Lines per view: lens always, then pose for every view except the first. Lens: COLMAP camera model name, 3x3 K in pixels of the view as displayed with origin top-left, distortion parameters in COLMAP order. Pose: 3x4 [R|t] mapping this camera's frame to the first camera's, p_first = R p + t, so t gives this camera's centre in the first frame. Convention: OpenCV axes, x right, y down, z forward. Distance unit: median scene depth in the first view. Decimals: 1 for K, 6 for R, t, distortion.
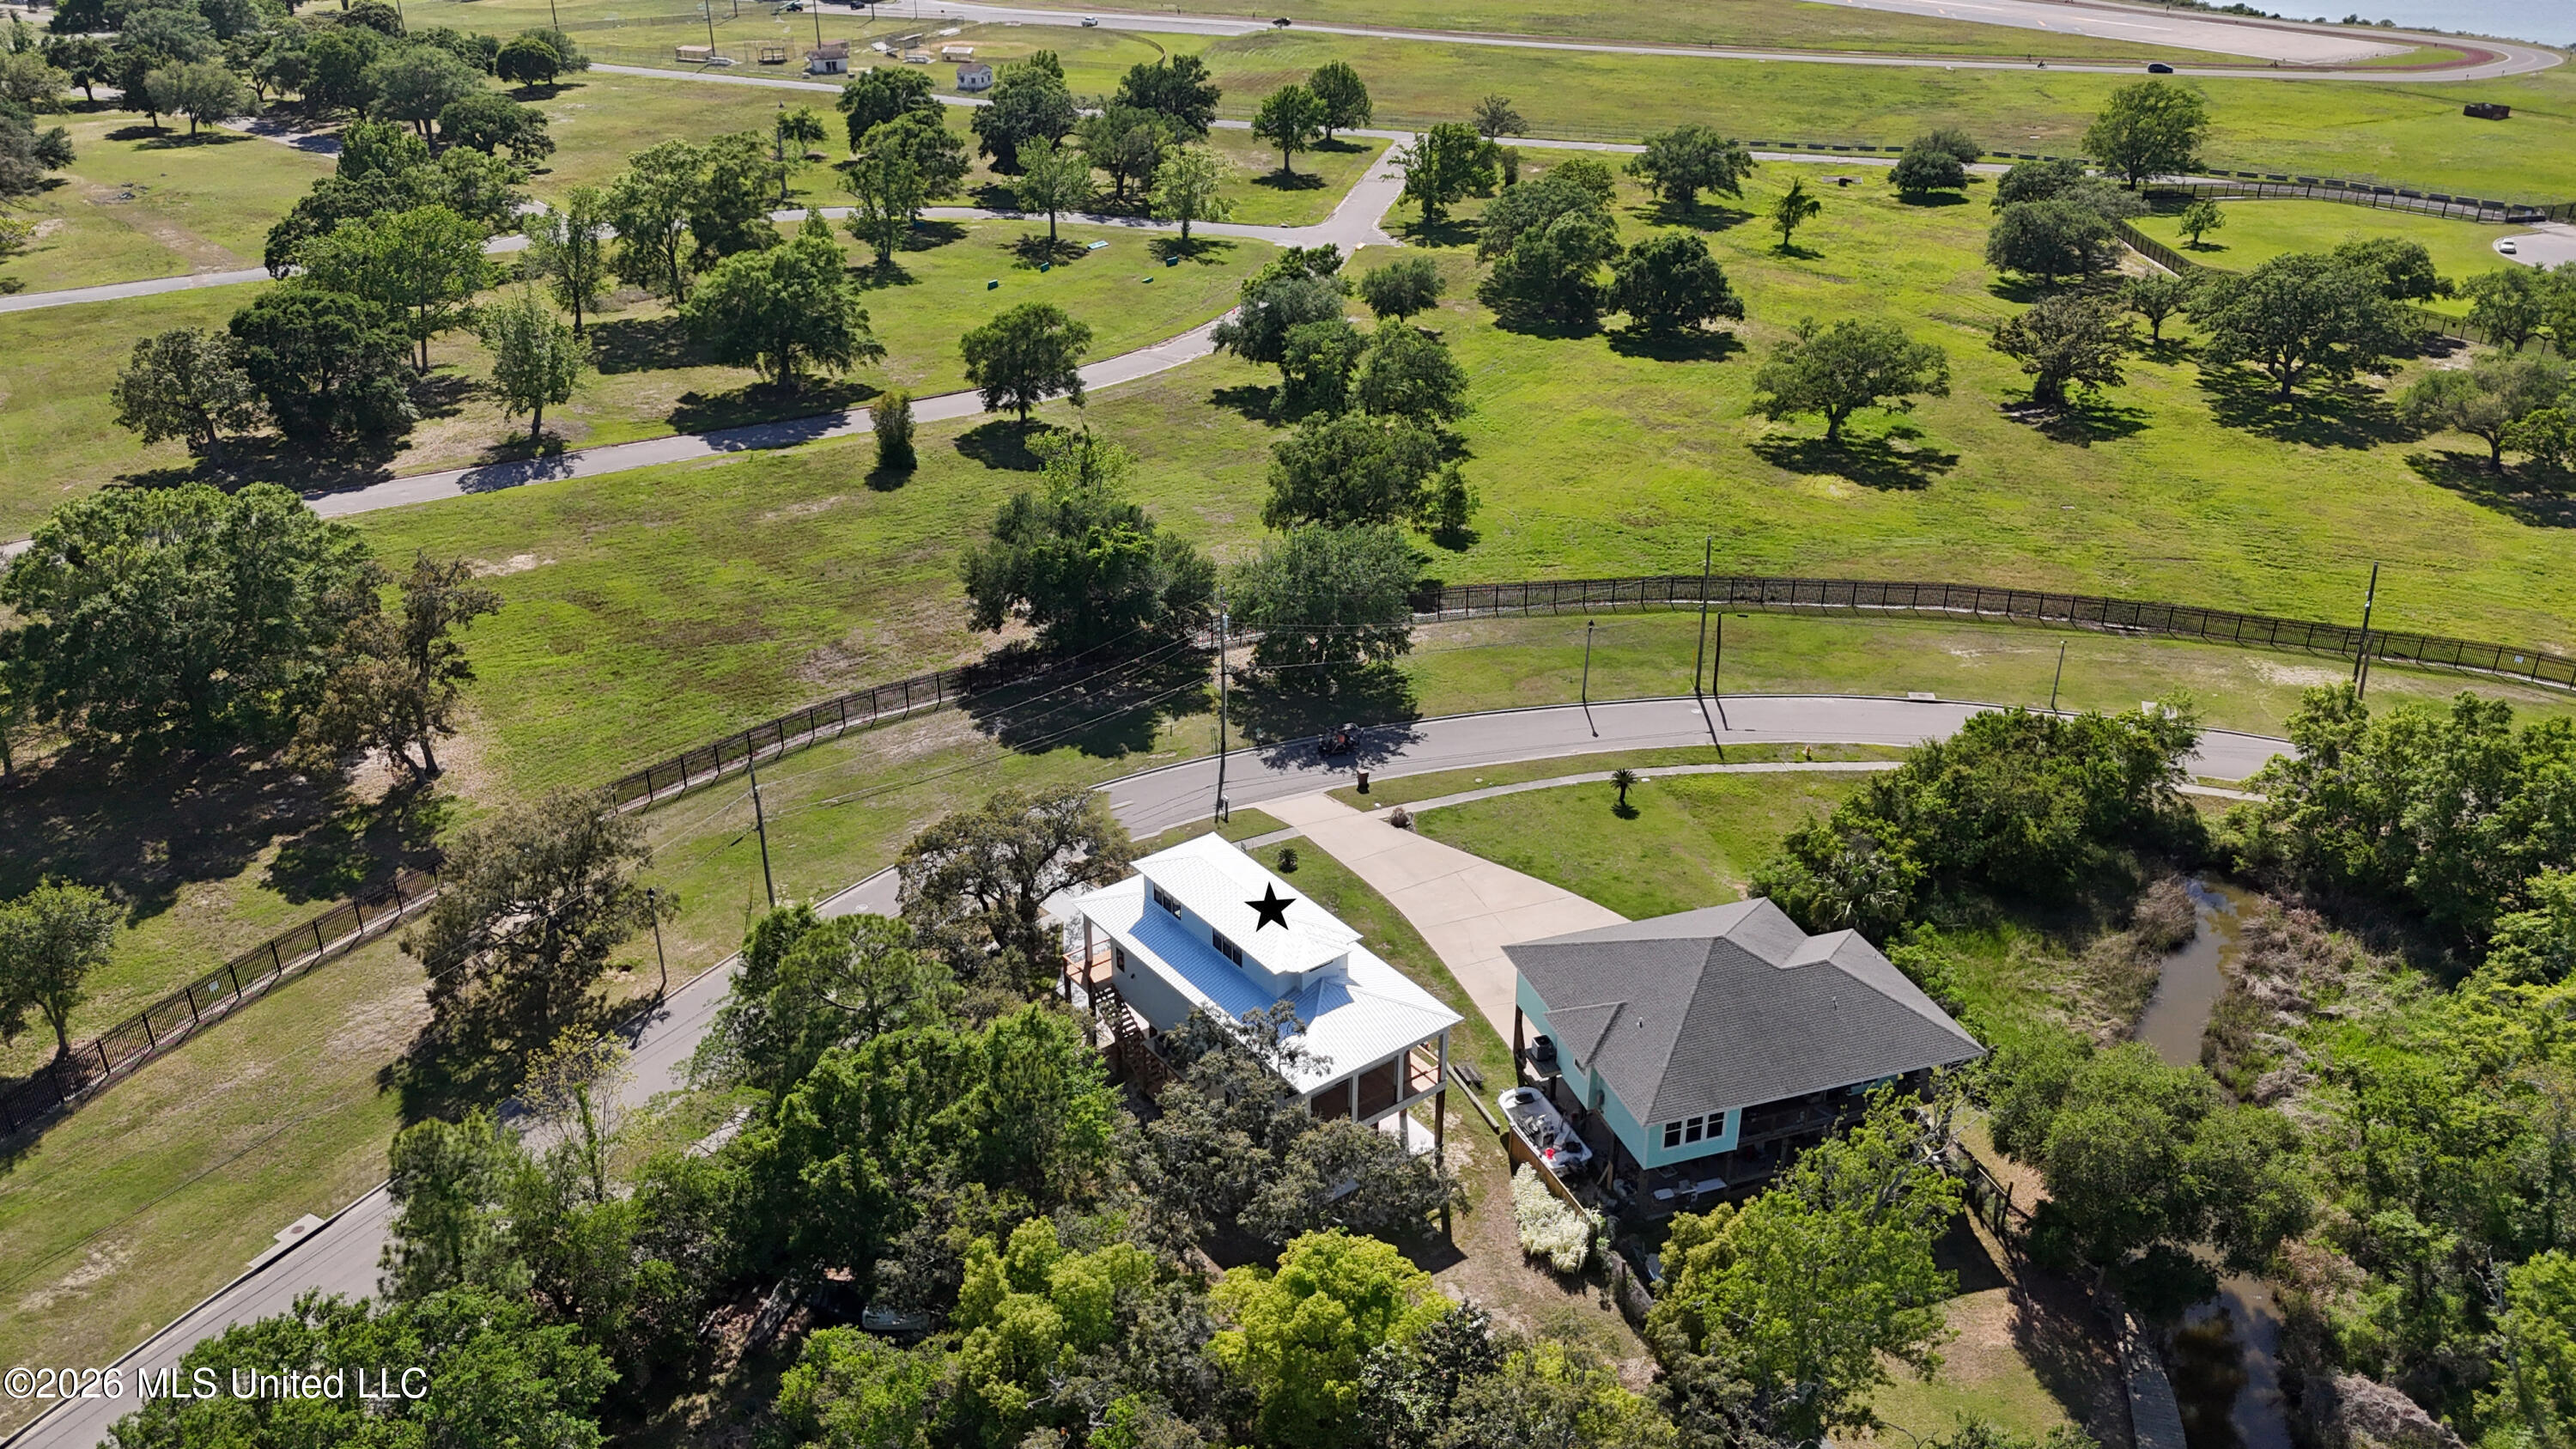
lens RADIAL K [[1861.0, 0, 1289.7], [0, 1861.0, 733.4], [0, 0, 1]] dist [0.044180, -0.045044]
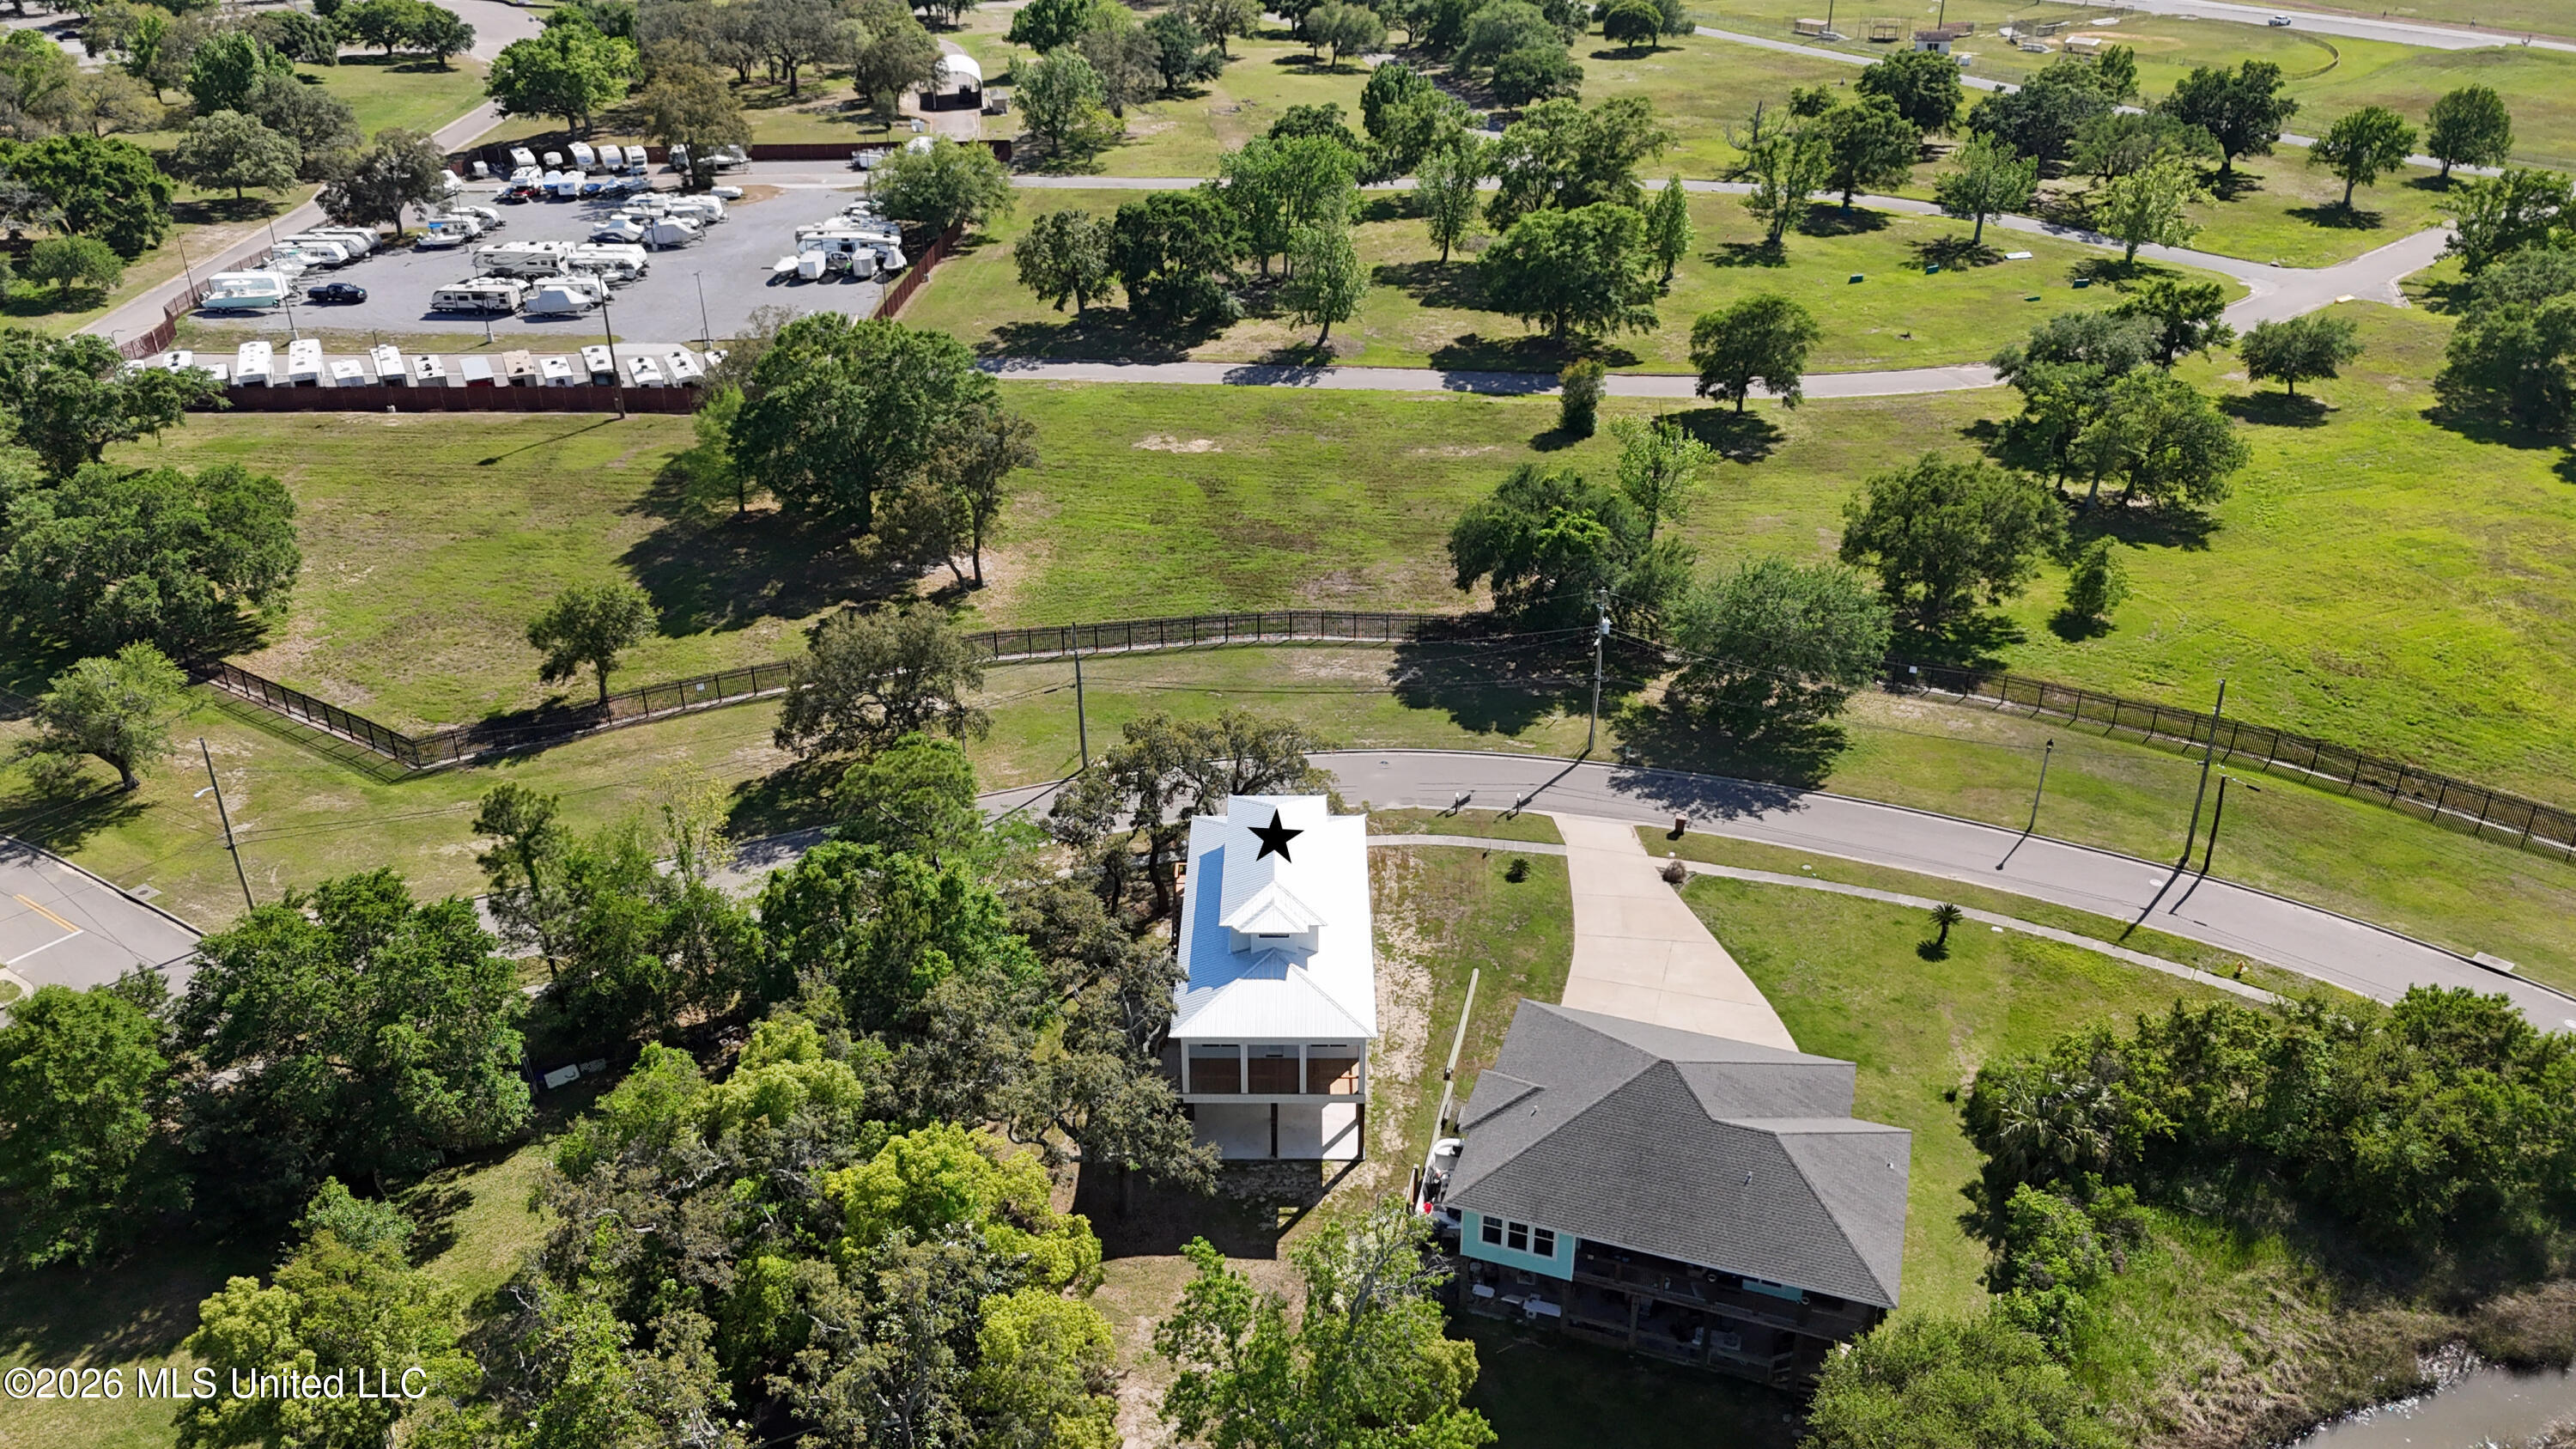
lens RADIAL K [[1861.0, 0, 1279.4], [0, 1861.0, 723.4], [0, 0, 1]] dist [0.044180, -0.045044]
pose [[0.796503, 0.273224, -0.539381, 0.243290], [-0.269079, 0.959047, 0.088458, -0.034880], [0.541460, 0.074679, 0.837403, 0.066765]]
